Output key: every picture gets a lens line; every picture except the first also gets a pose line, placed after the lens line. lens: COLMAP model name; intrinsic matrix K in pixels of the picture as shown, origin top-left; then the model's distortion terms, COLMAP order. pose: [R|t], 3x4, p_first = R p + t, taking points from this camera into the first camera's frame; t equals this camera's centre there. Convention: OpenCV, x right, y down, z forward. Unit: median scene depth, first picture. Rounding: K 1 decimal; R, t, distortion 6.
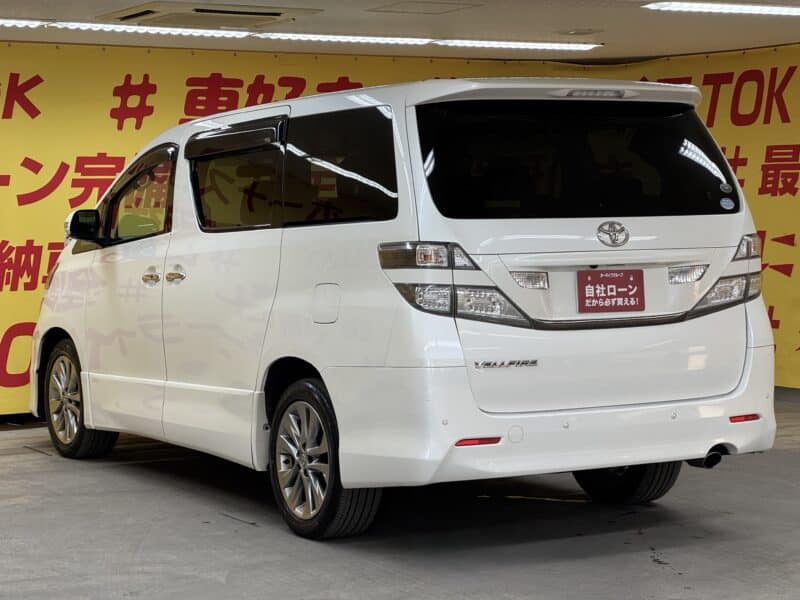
lens RADIAL K [[1728.3, 0, 397.2], [0, 1728.3, 303.5], [0, 0, 1]] dist [0.167134, 0.000000]
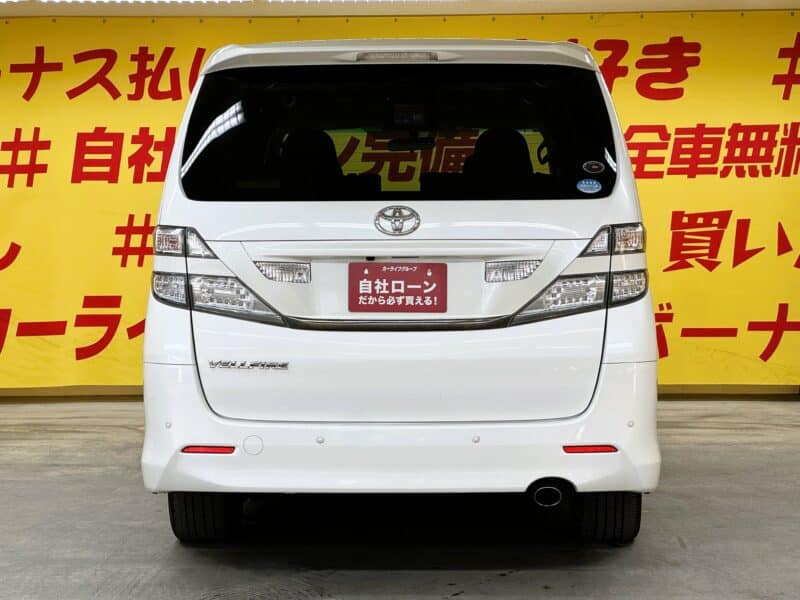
lens RADIAL K [[1728.3, 0, 397.6], [0, 1728.3, 299.8], [0, 0, 1]] dist [0.167134, 0.000000]
pose [[0.853096, 0.042187, -0.520046, 0.552328], [-0.033503, 0.999098, 0.026090, -0.022755], [0.520677, -0.004834, 0.853740, 0.264524]]
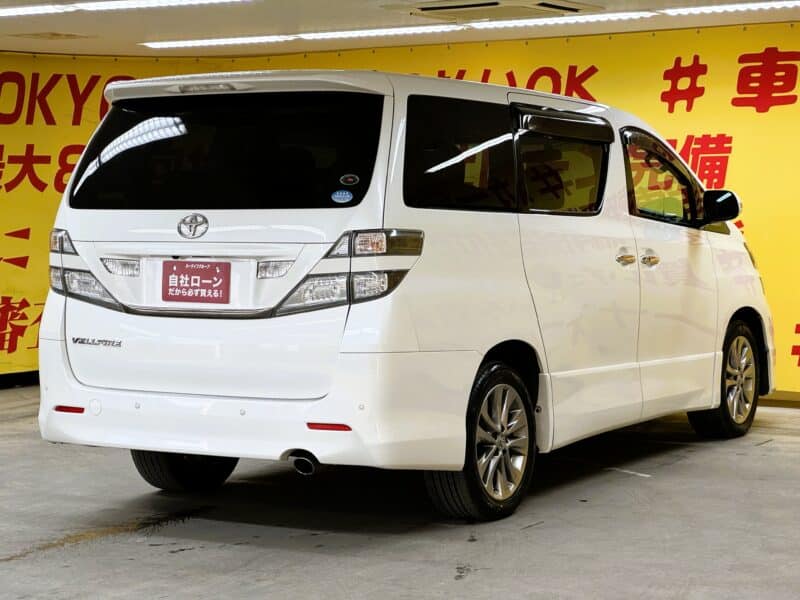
lens RADIAL K [[1728.3, 0, 396.7], [0, 1728.3, 301.2], [0, 0, 1]] dist [0.167134, 0.000000]
pose [[0.494759, 0.060773, -0.866902, 1.038264], [-0.045216, 0.998001, 0.044157, -0.044944], [0.867853, 0.017351, 0.496518, 0.580913]]
